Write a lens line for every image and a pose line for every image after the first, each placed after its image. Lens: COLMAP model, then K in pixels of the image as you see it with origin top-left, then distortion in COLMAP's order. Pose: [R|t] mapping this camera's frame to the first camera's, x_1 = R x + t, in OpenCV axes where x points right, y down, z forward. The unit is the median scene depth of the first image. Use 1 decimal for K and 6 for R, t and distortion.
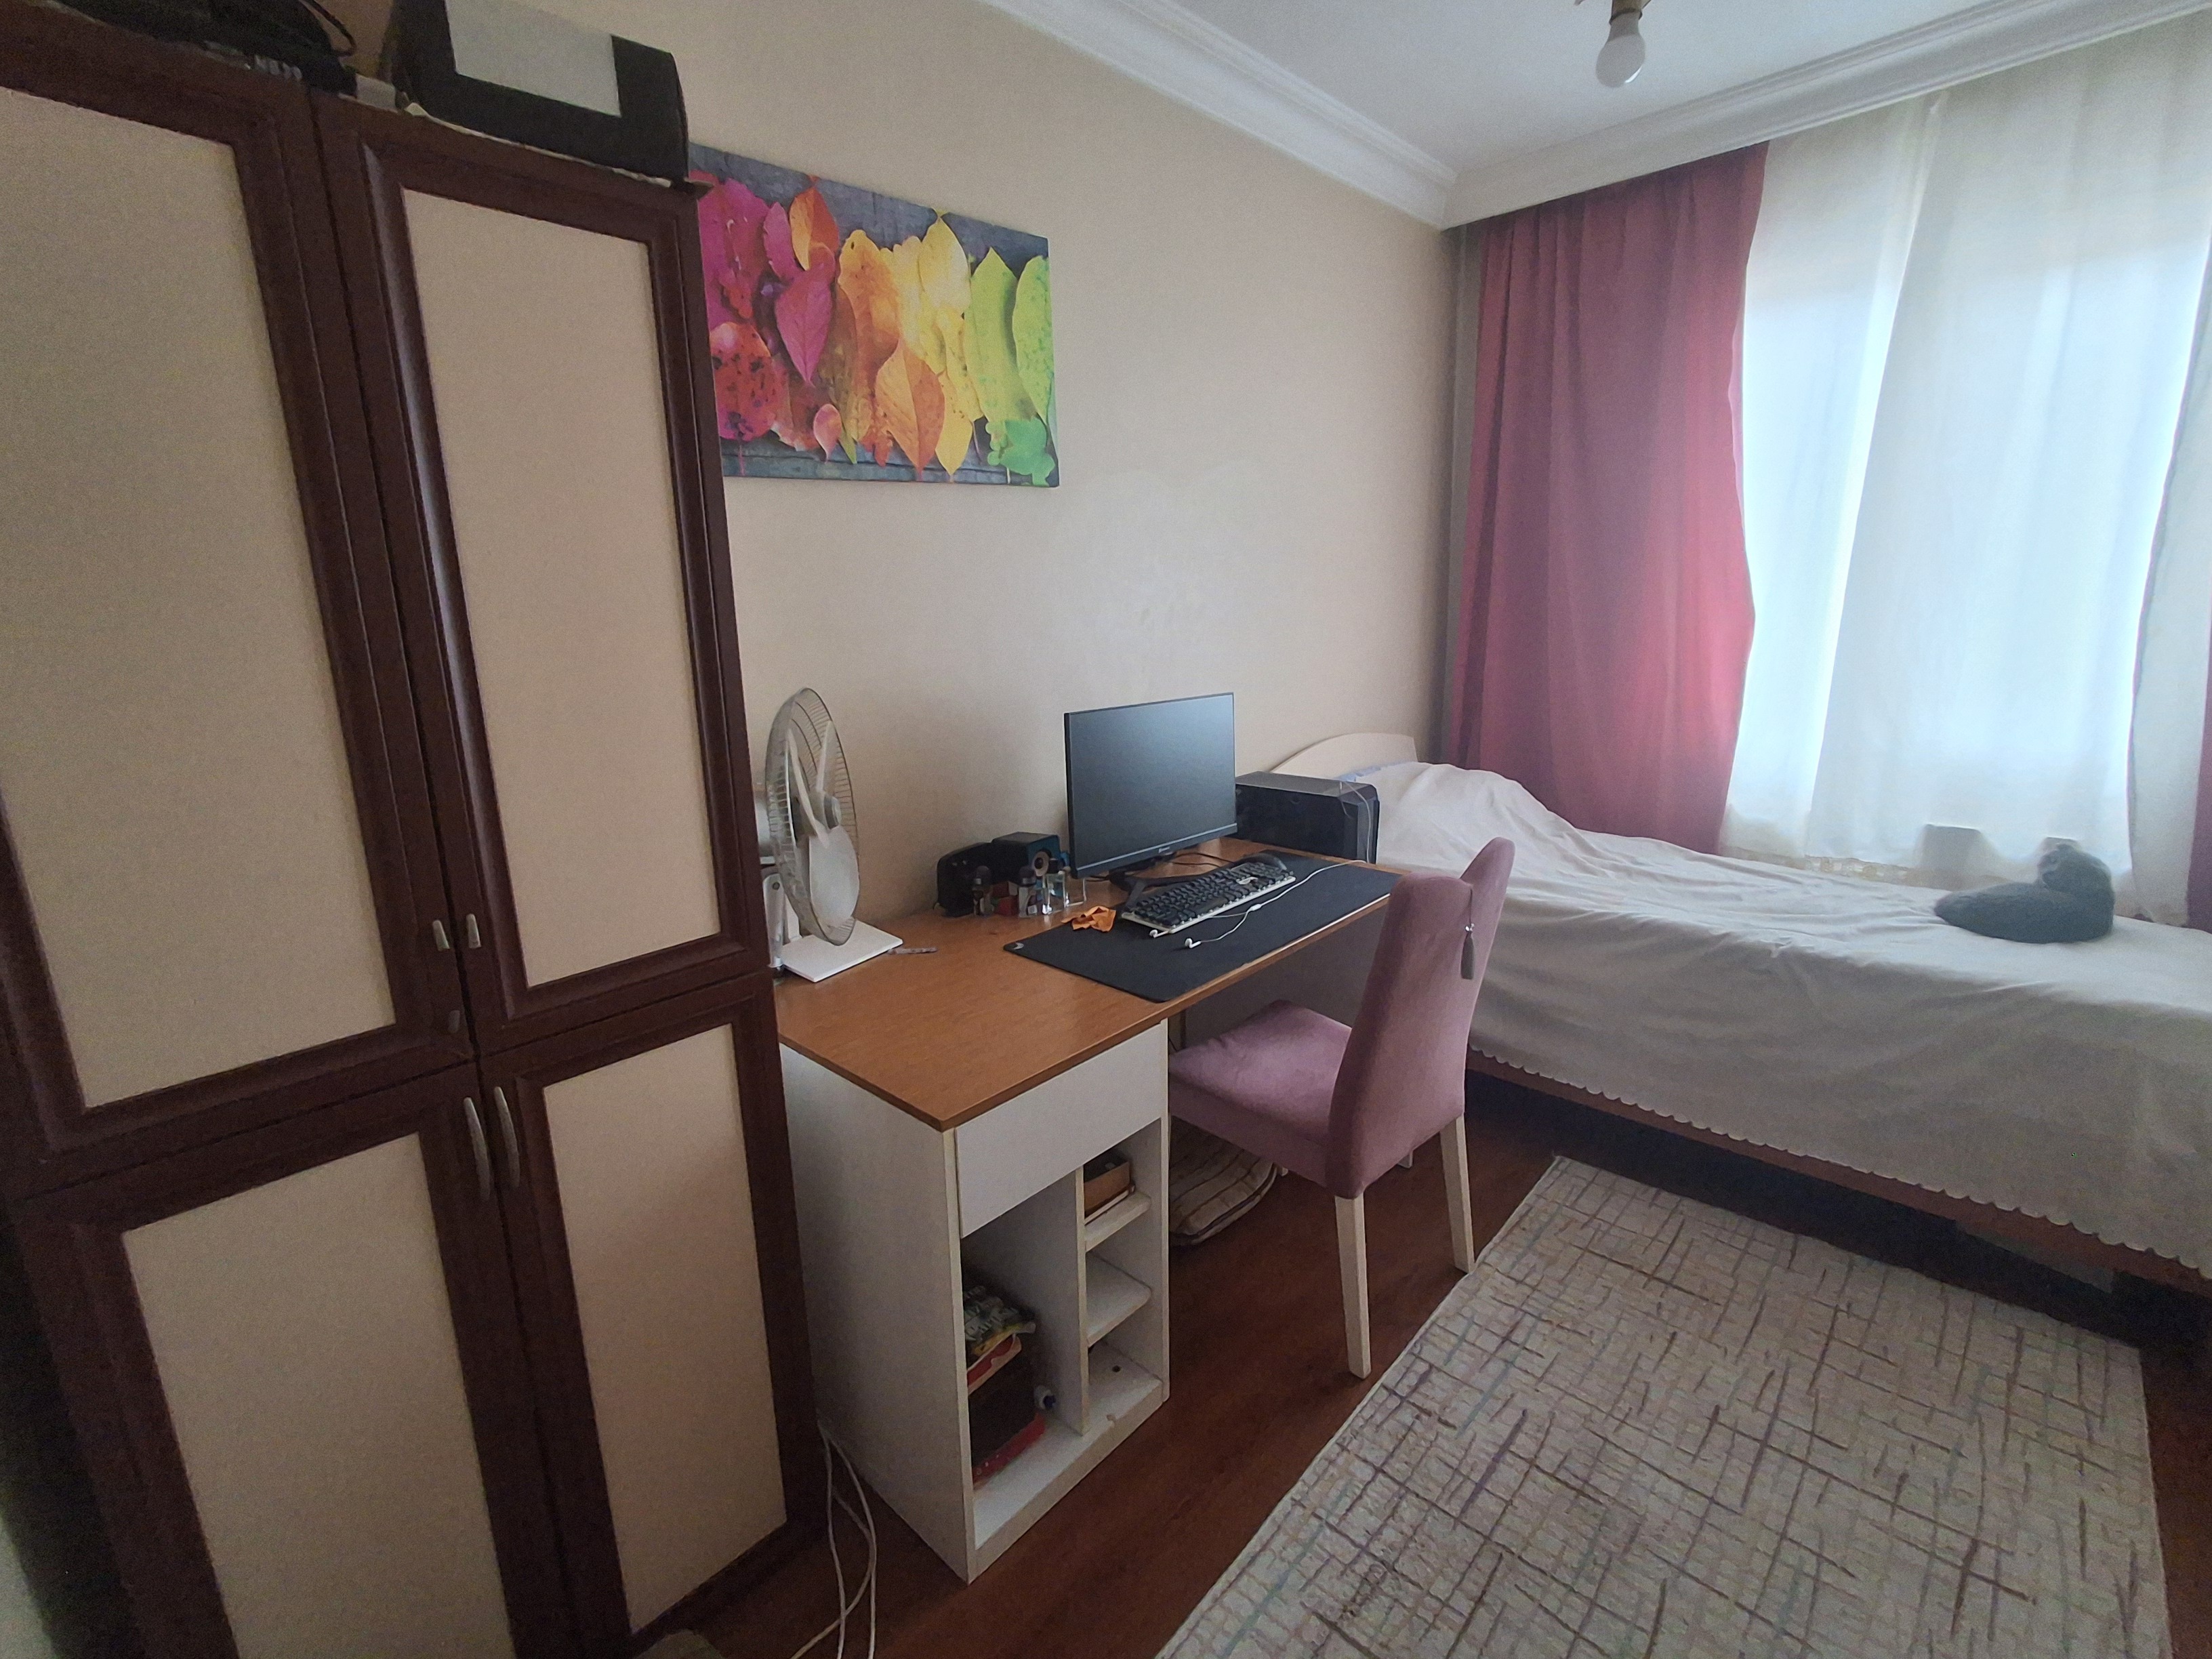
lens RADIAL K [[999.9, 0, 1088.8], [0, 999.9, 818.8], [0, 0, 1]] dist [-0.004619, -0.000571]
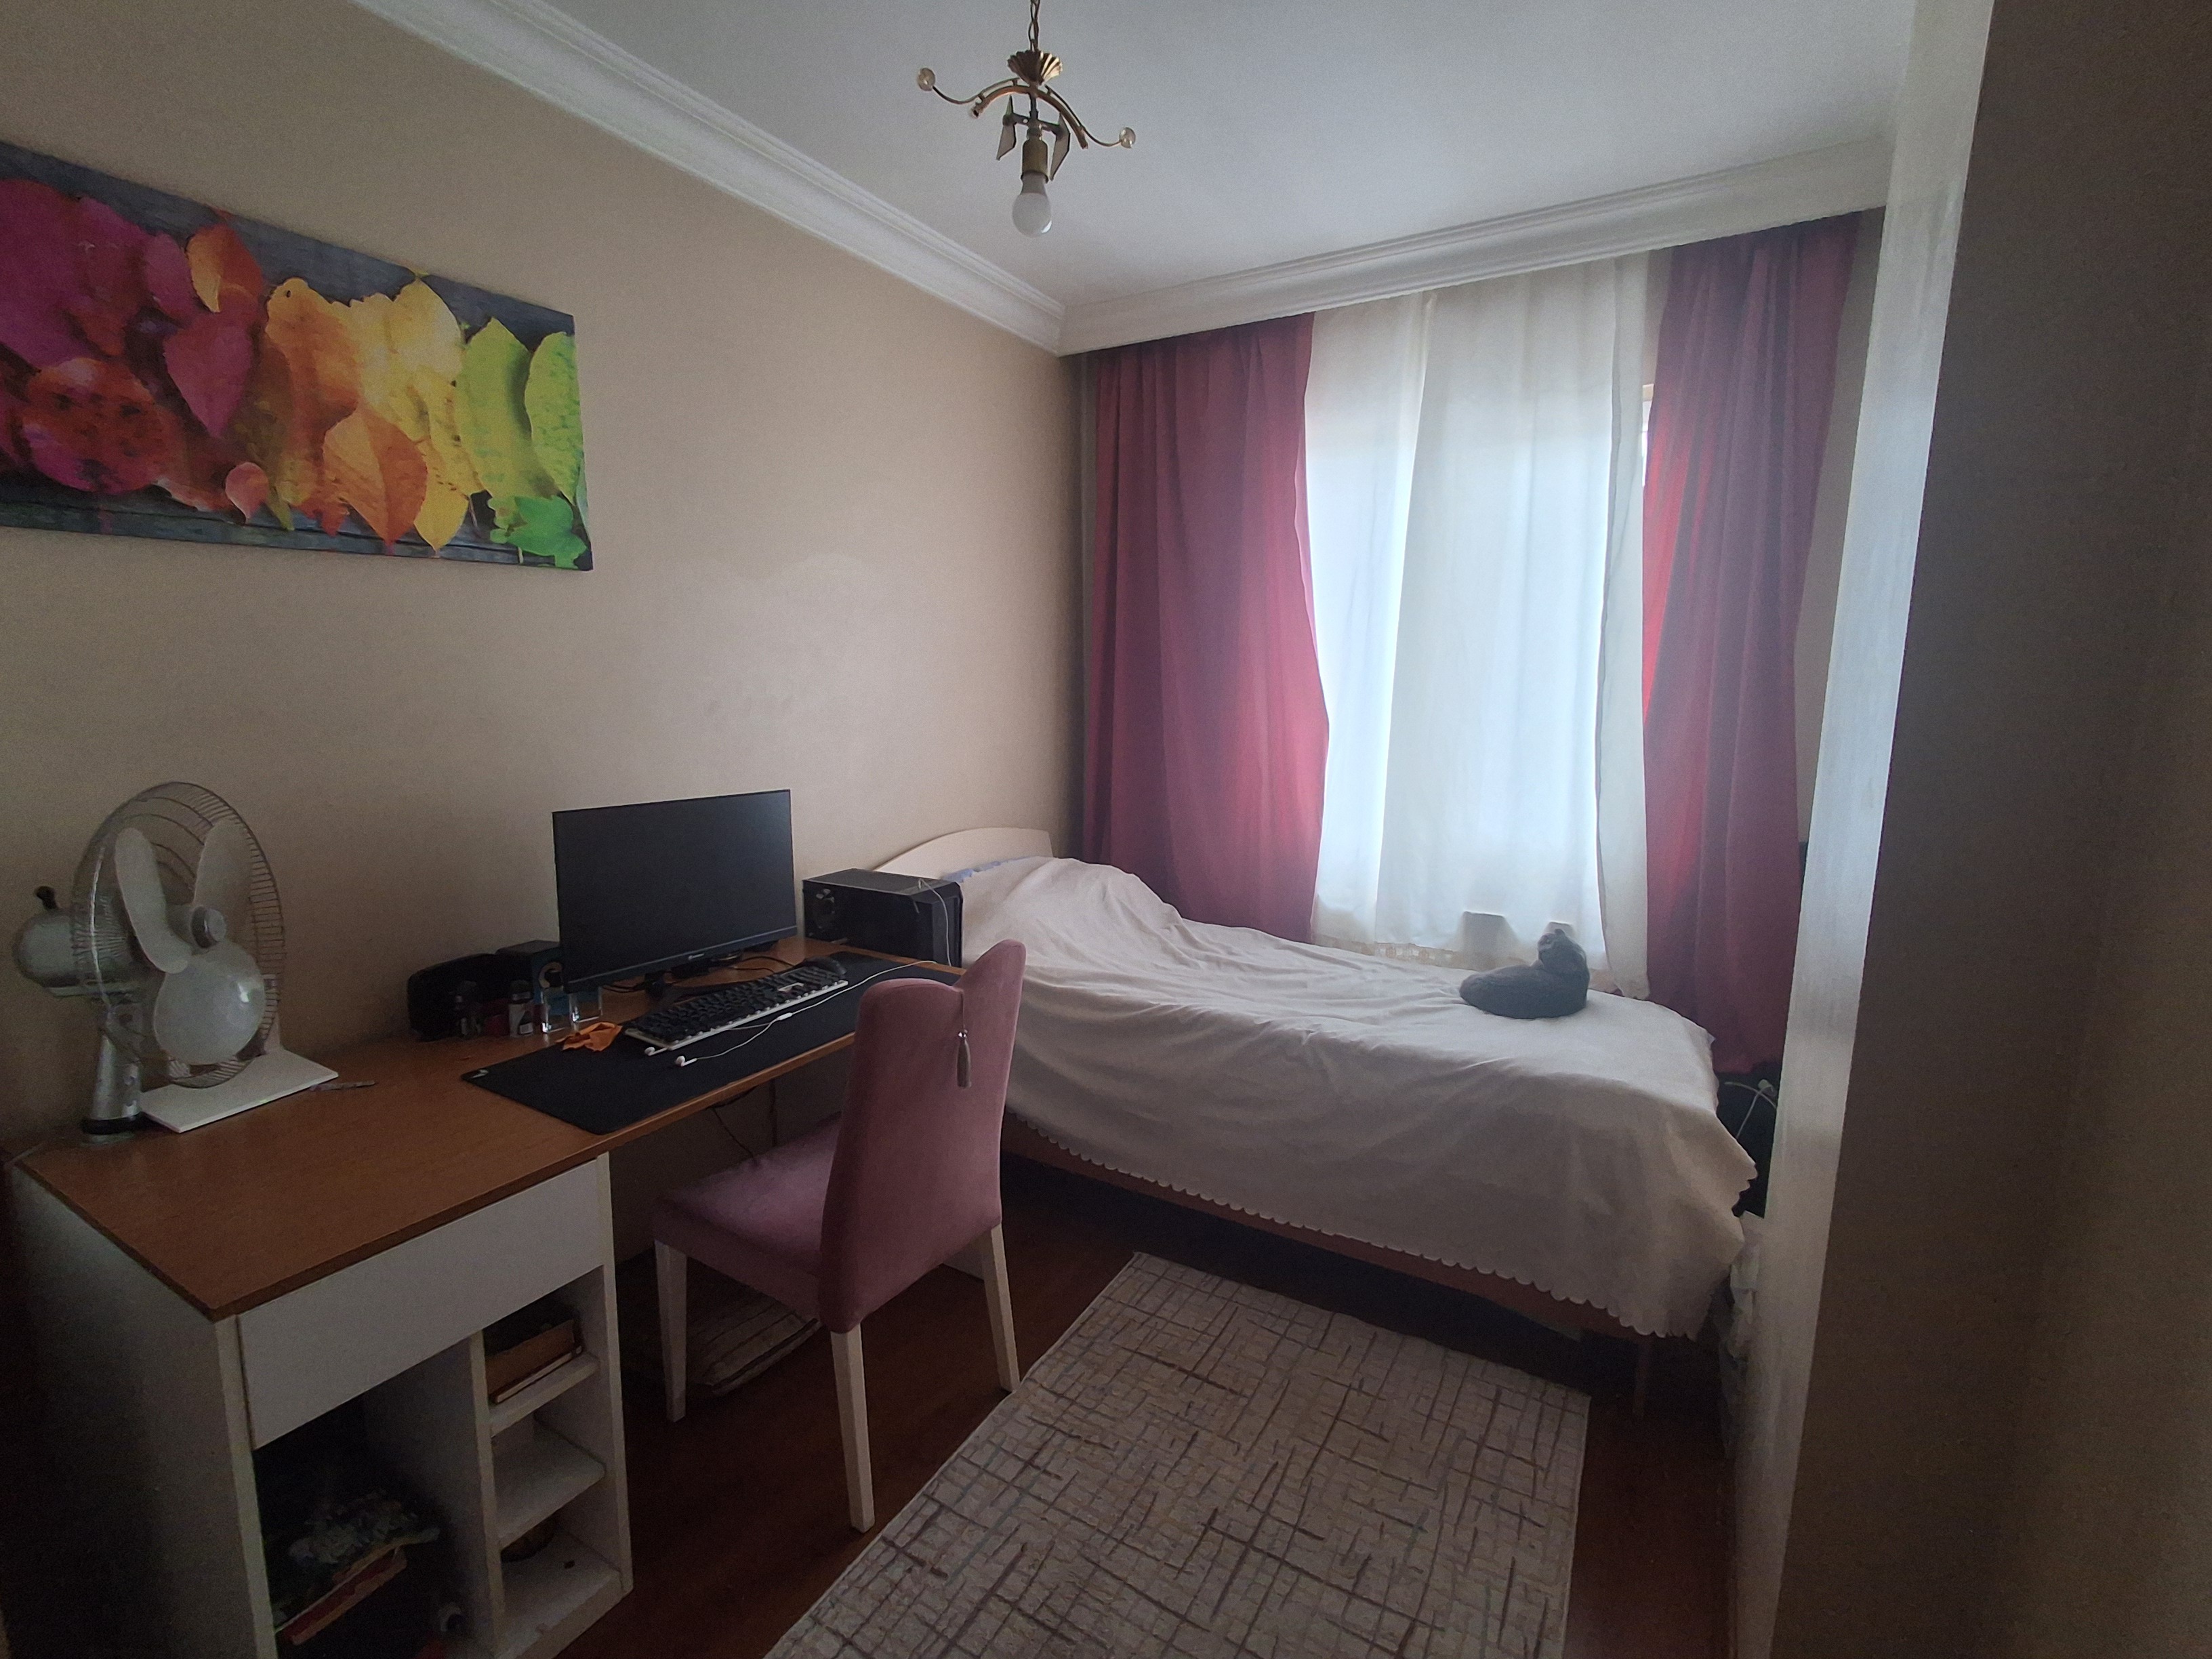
lens RADIAL K [[999.7, 0, 1090.5], [0, 999.7, 822.7], [0, 0, 1]] dist [-0.013868, 0.011470]
pose [[0.974520, 0.002651, 0.224284, 0.252482], [0.016239, 0.996472, -0.082336, -0.012292], [-0.223711, 0.083880, 0.971039, 0.004674]]
